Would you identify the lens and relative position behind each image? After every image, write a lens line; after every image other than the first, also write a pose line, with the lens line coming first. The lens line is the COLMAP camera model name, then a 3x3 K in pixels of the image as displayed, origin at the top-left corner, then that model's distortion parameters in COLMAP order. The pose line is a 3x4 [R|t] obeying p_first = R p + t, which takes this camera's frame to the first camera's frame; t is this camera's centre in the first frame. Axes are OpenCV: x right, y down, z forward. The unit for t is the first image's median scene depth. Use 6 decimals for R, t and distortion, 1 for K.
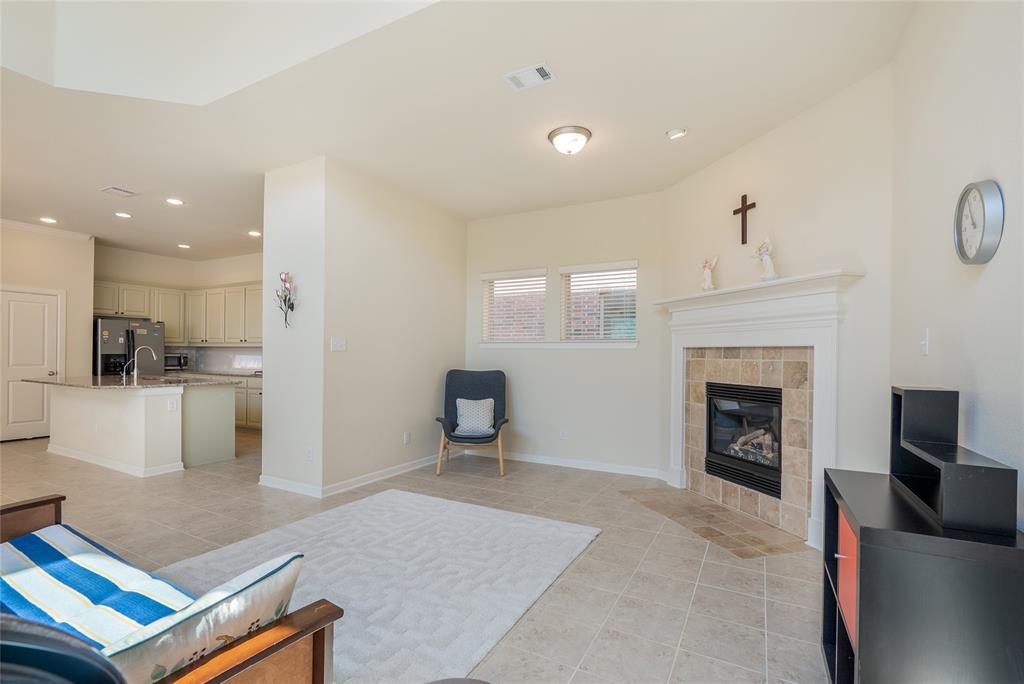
lens RADIAL K [[463.6, 0, 514.0], [0, 463.6, 357.9], [0, 0, 1]] dist [-0.009073, 0.002820]
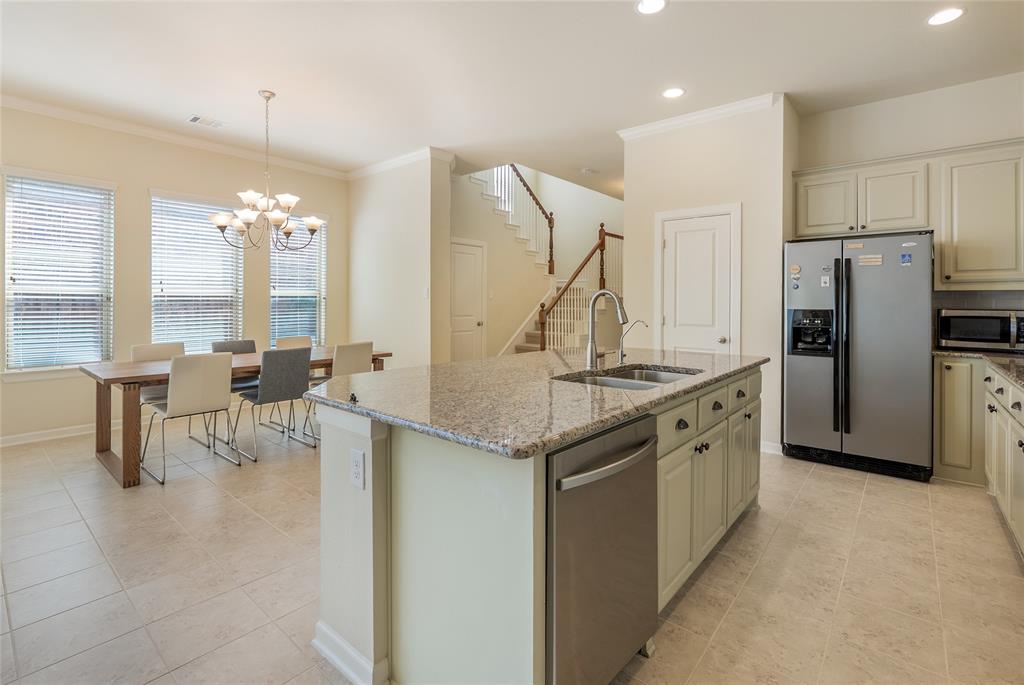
lens RADIAL K [[496.9, 0, 488.0], [0, 496.9, 302.1], [0, 0, 1]] dist [-0.013188, -0.000272]
pose [[-0.217247, -0.012553, -0.976036, -0.427794], [-0.013819, 0.999857, -0.009783, -0.010284], [0.976019, 0.011362, -0.217390, 1.247382]]
